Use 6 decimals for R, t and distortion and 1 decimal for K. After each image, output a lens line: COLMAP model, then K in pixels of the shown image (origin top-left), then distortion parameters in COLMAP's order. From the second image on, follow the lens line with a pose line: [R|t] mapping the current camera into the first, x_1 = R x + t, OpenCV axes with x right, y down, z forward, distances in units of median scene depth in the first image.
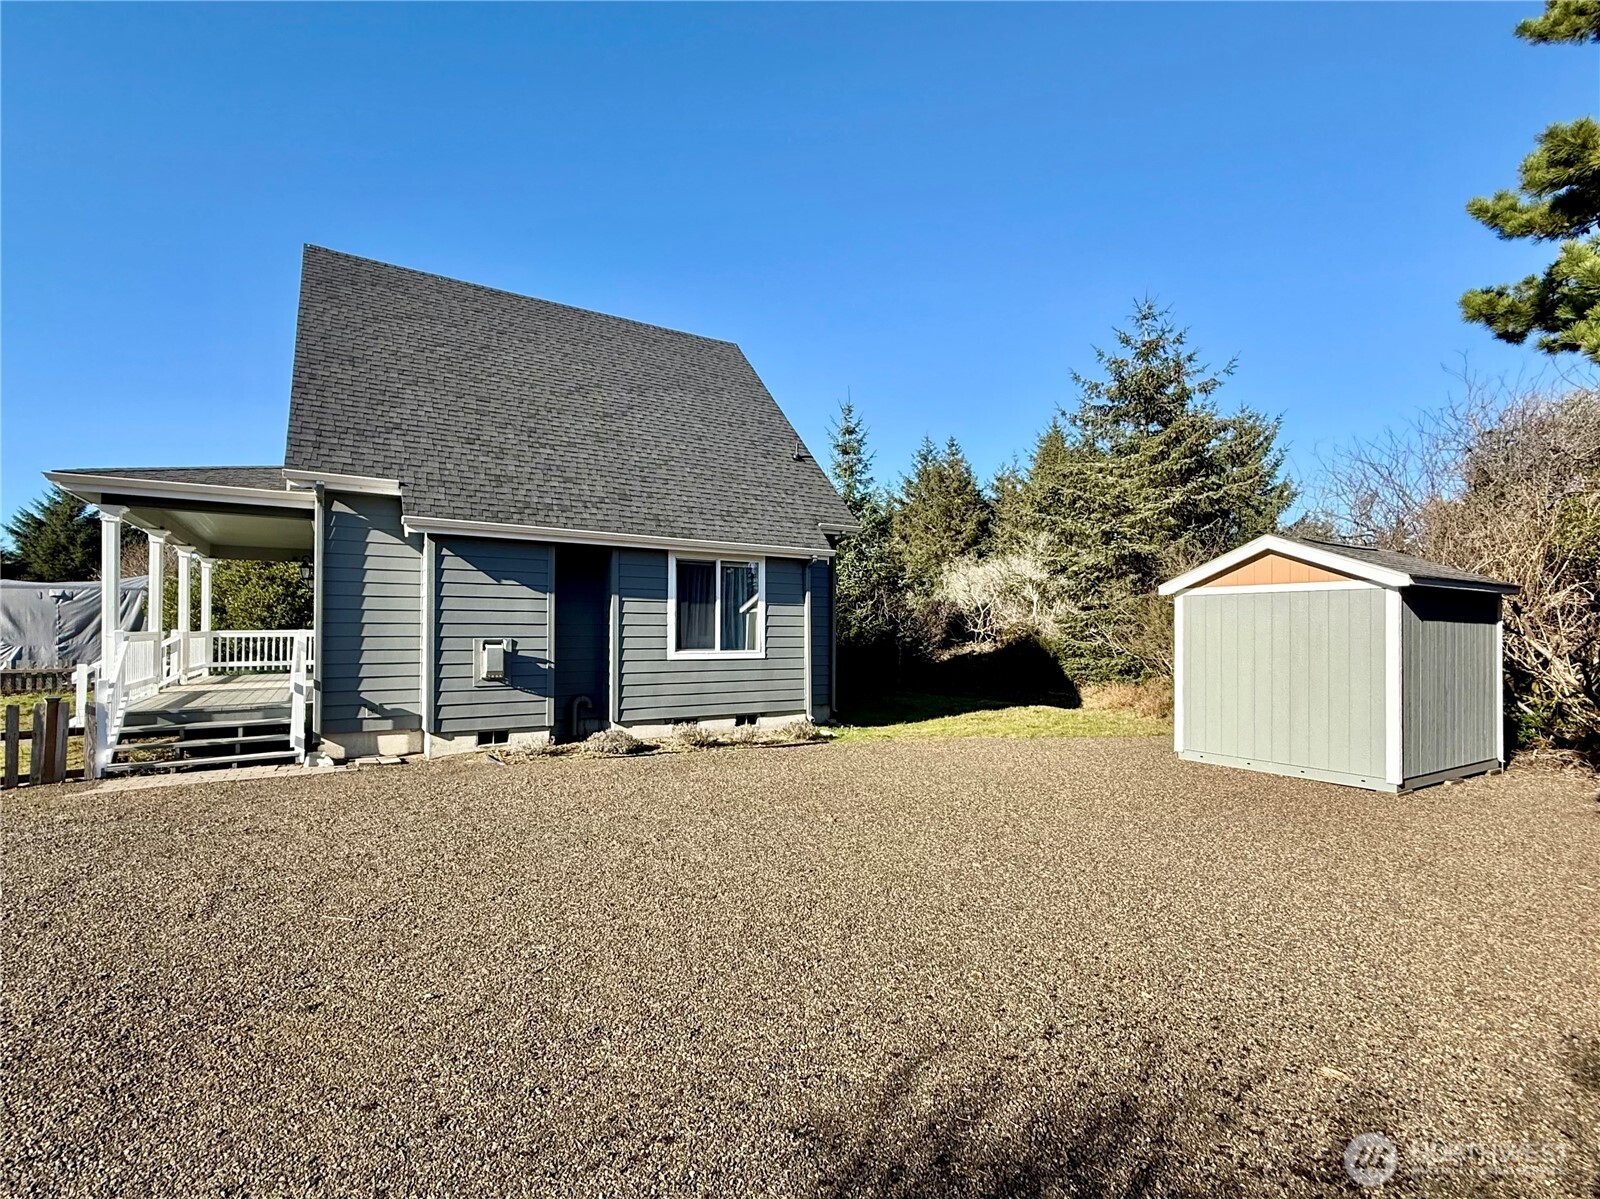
lens RADIAL K [[722.3, 0, 788.0], [0, 722.3, 628.2], [0, 0, 1]] dist [-0.018566, 0.000011]
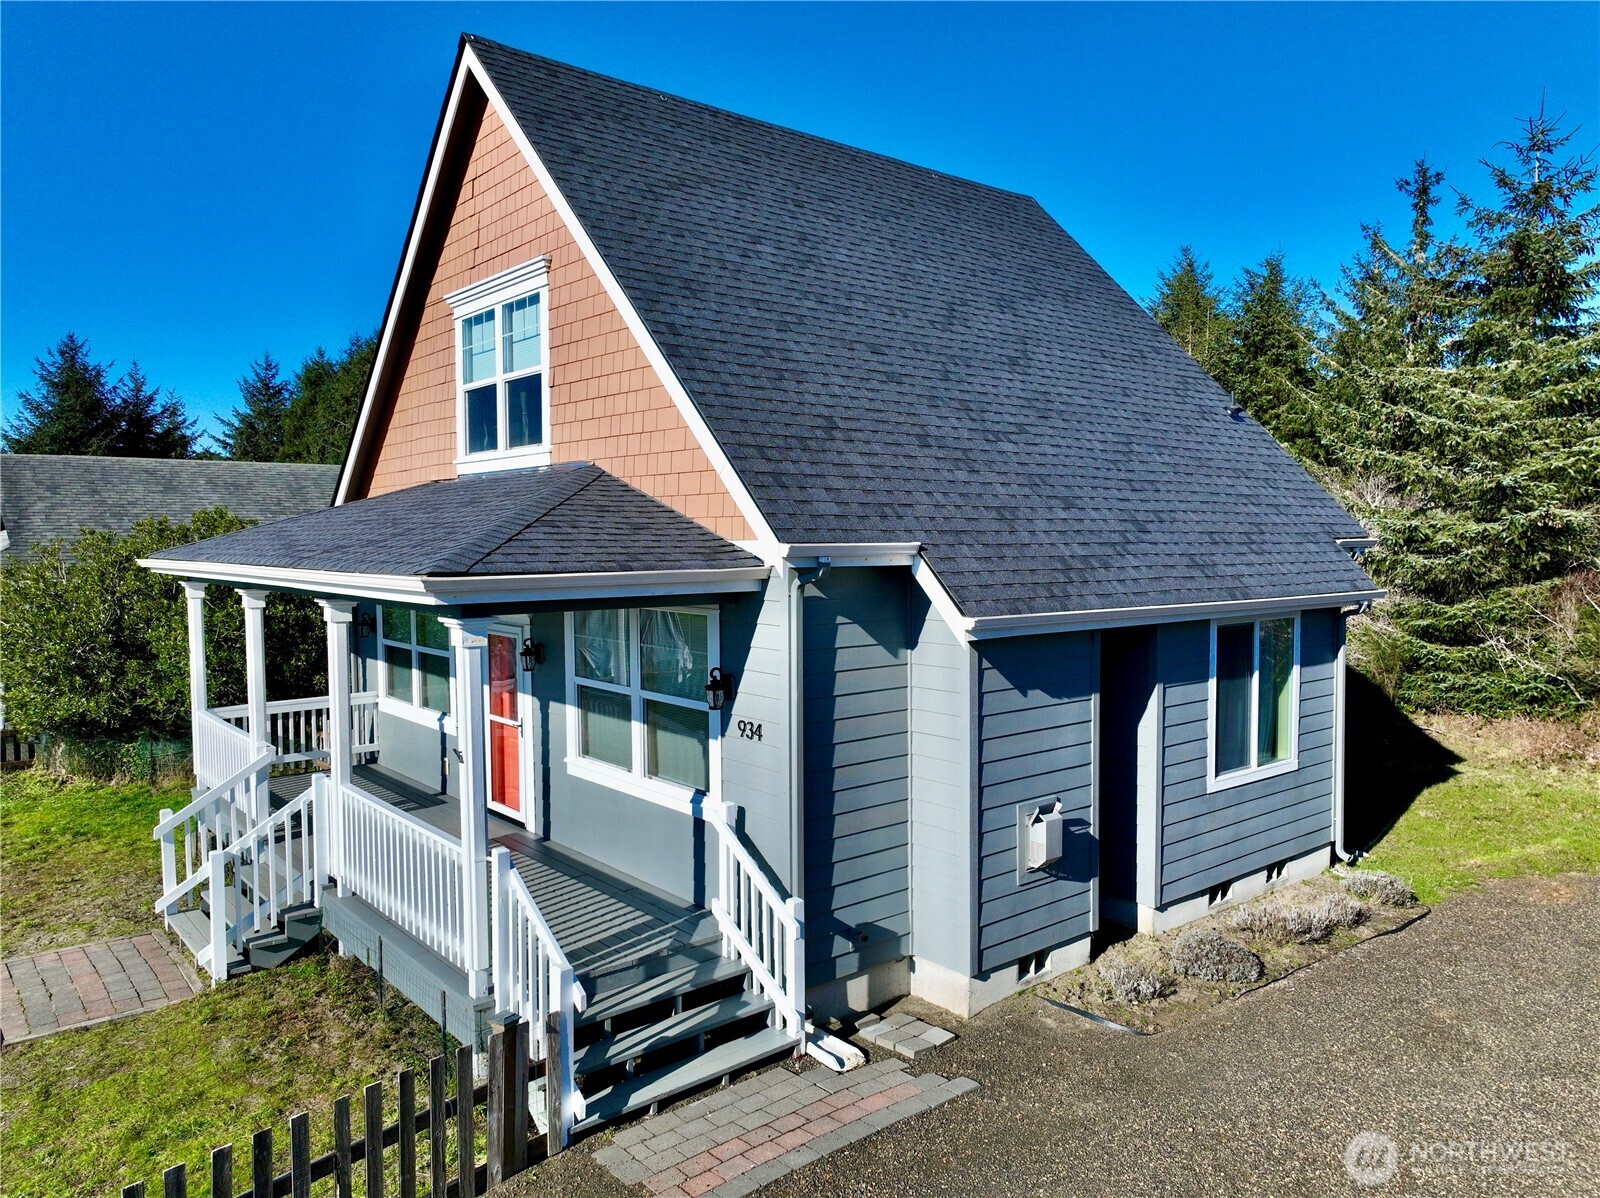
lens RADIAL K [[1112.1, 0, 791.0], [0, 1112.1, 598.5], [0, 0, 1]] dist [0.006485, 0.005198]
pose [[0.990998, -0.015066, 0.133024, -0.634953], [0.007516, 0.998341, 0.057078, -0.175804], [-0.133663, -0.055564, 0.989468, 0.123310]]
